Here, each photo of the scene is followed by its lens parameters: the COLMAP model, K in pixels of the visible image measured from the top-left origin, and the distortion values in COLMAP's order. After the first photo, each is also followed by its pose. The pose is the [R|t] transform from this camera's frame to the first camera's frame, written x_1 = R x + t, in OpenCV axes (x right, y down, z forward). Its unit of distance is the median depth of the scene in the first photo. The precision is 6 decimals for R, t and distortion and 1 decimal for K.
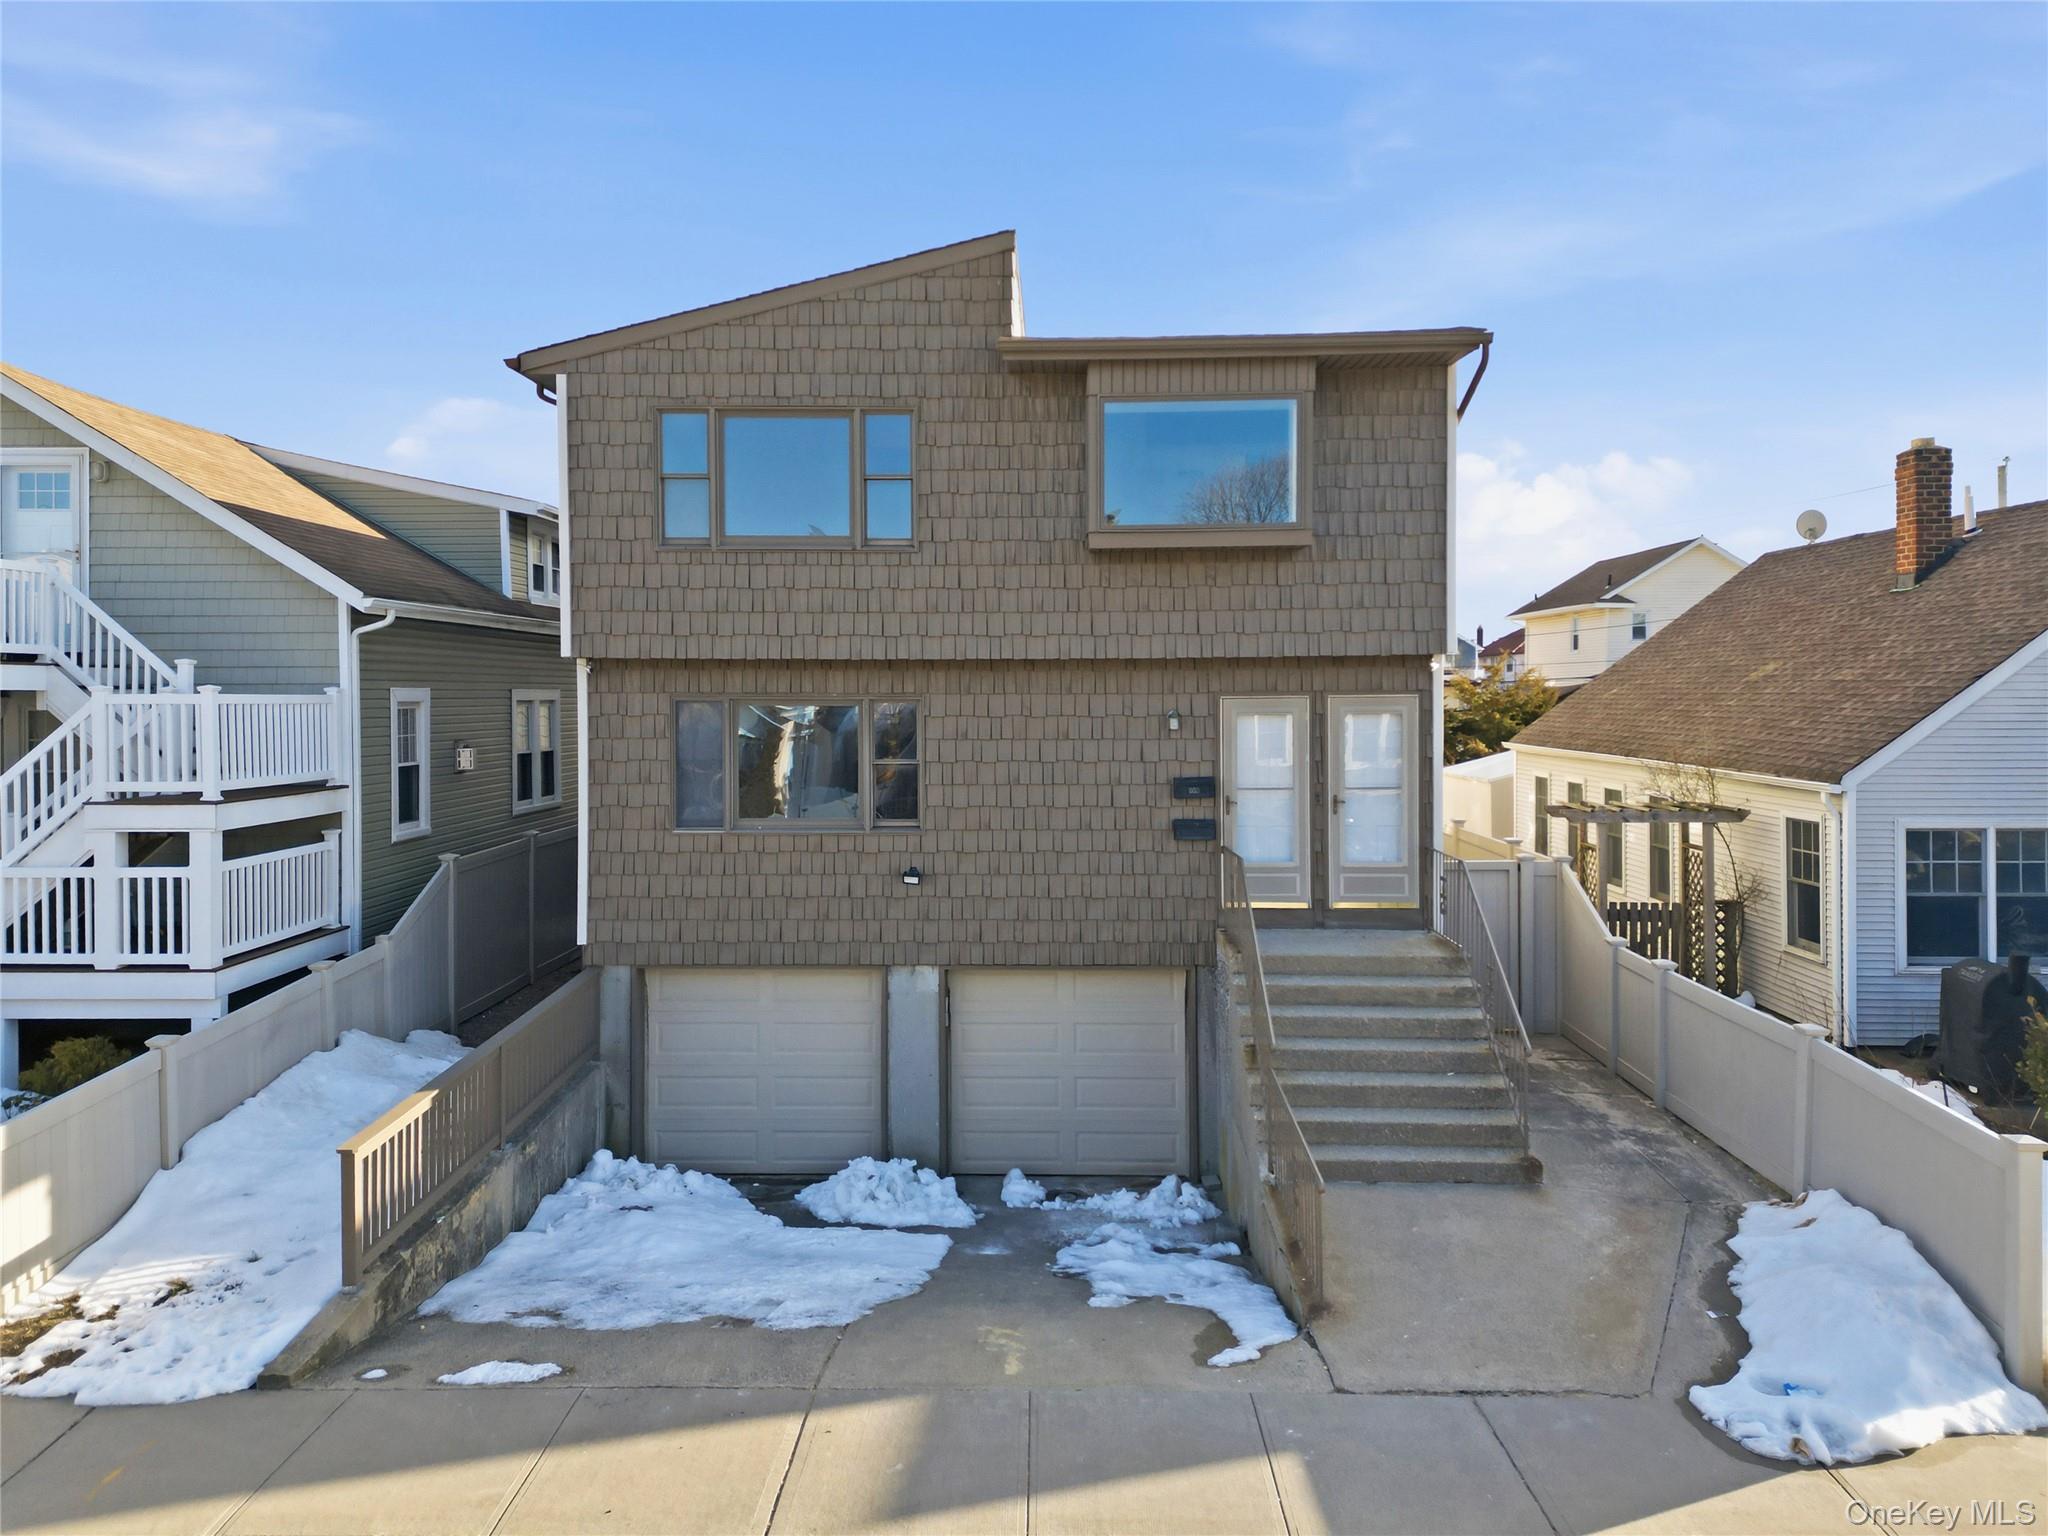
lens RADIAL K [[1520.5, 0, 1001.8], [0, 1520.5, 615.8], [0, 0, 1]] dist [0.077486, -0.050556]
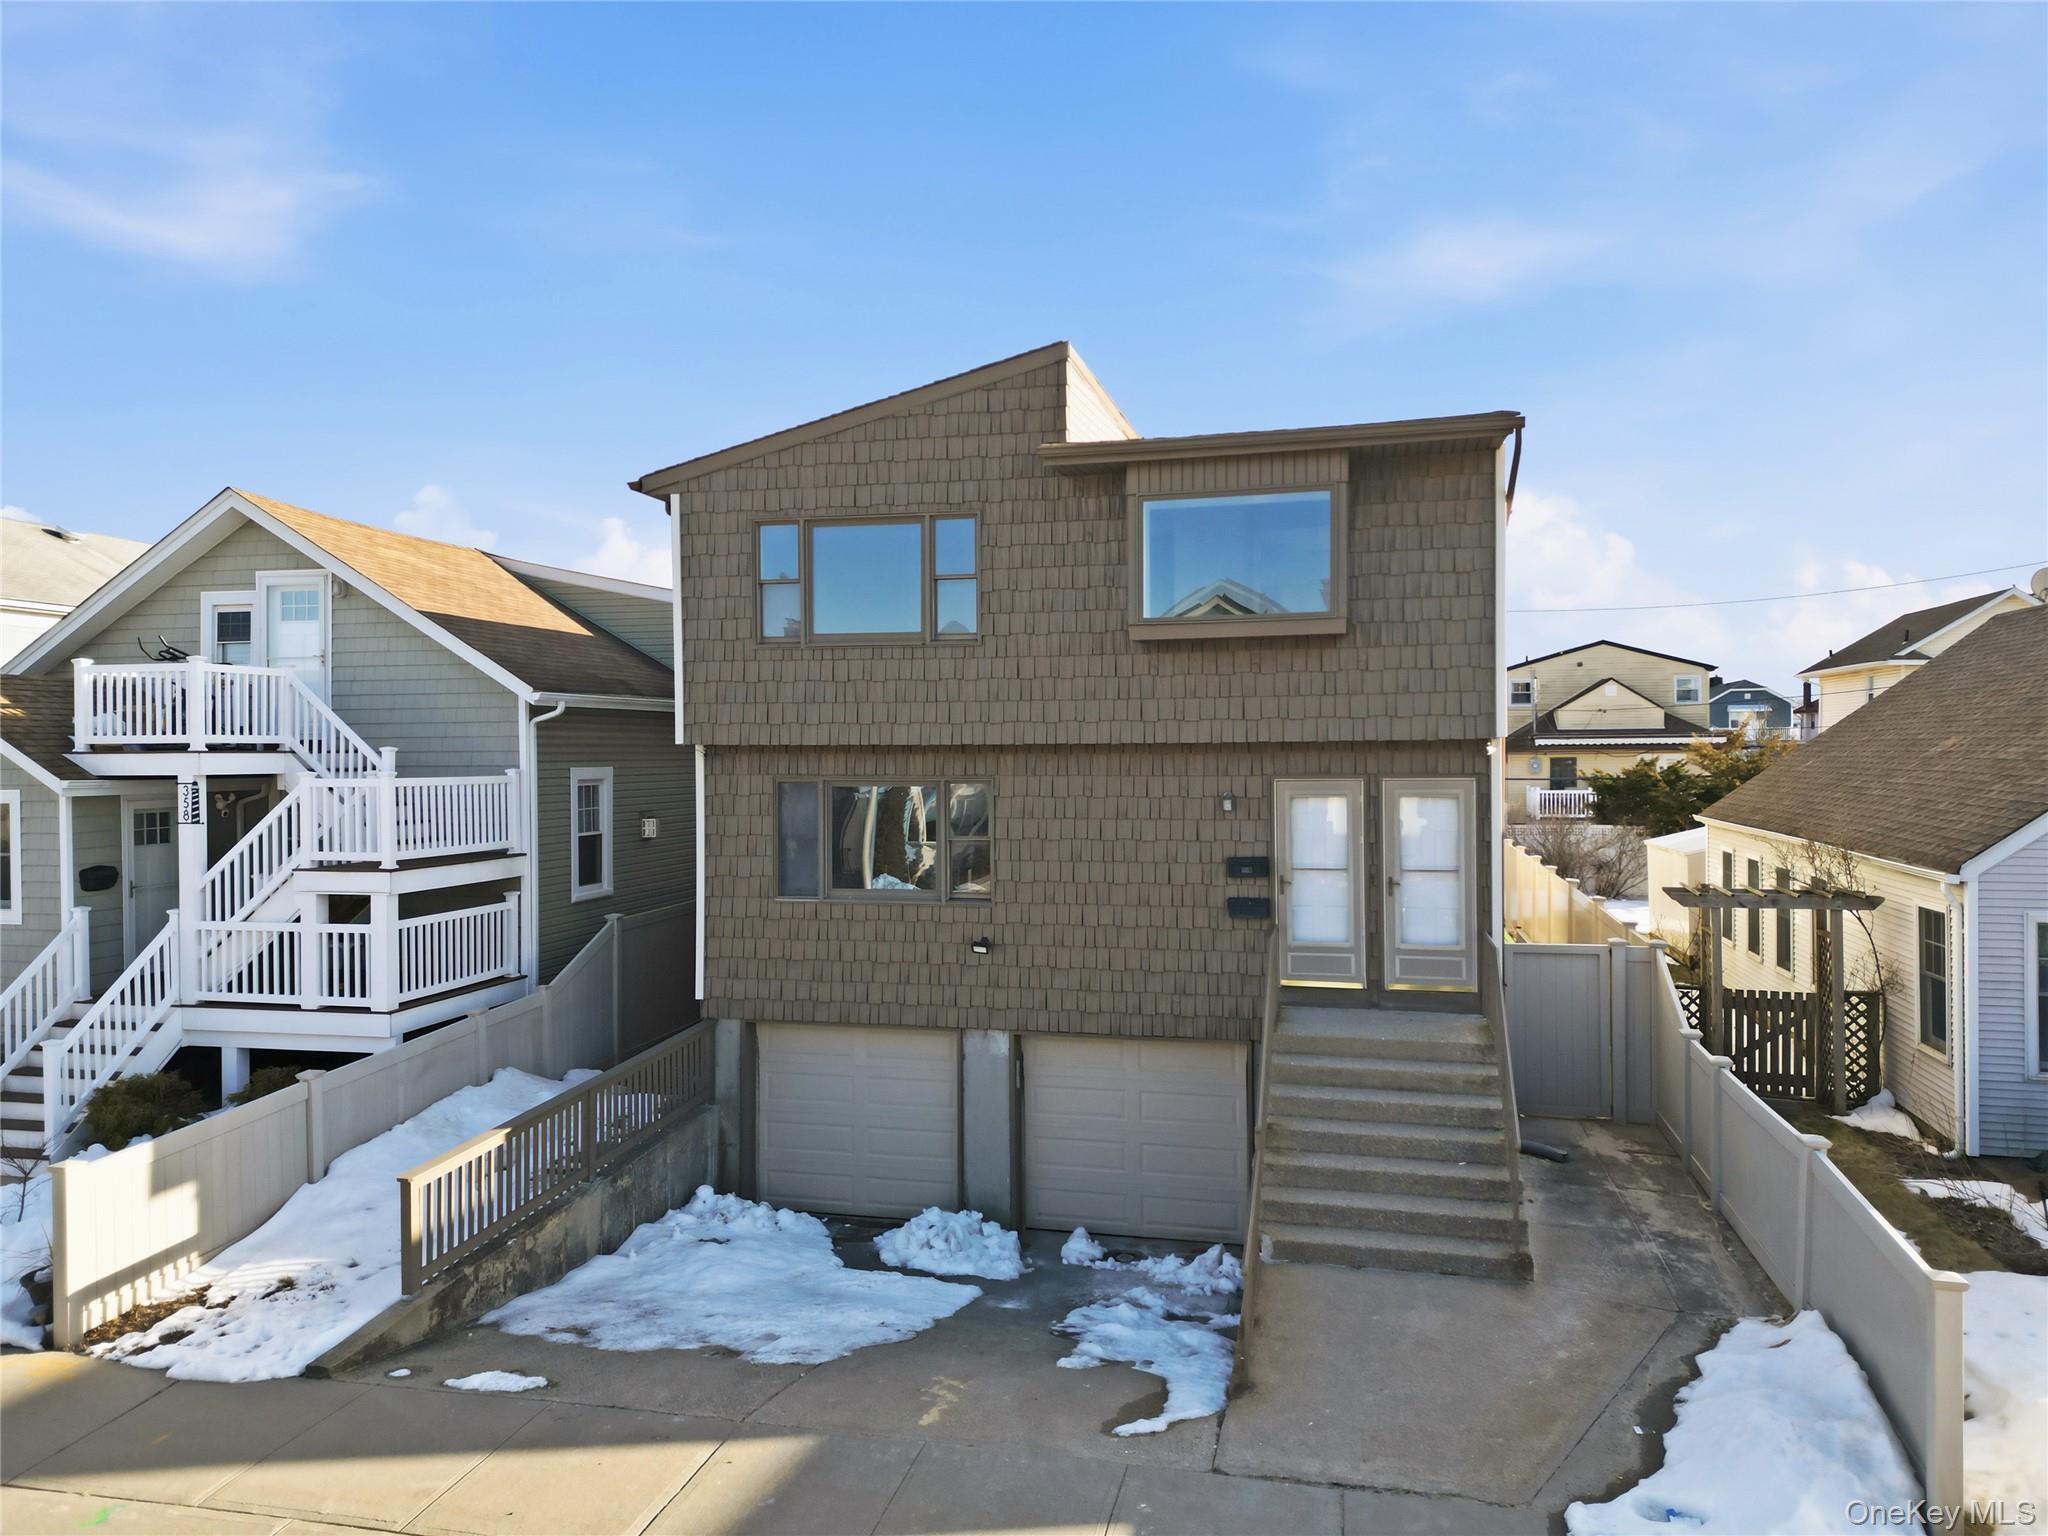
lens RADIAL K [[1440.7, 0, 979.3], [0, 1440.7, 668.2], [0, 0, 1]] dist [0.099074, -0.082445]
pose [[0.977031, -0.015779, -0.212514, 0.160438], [0.014293, 0.999862, -0.008524, -0.016858], [0.212619, 0.005291, 0.977121, 0.000641]]
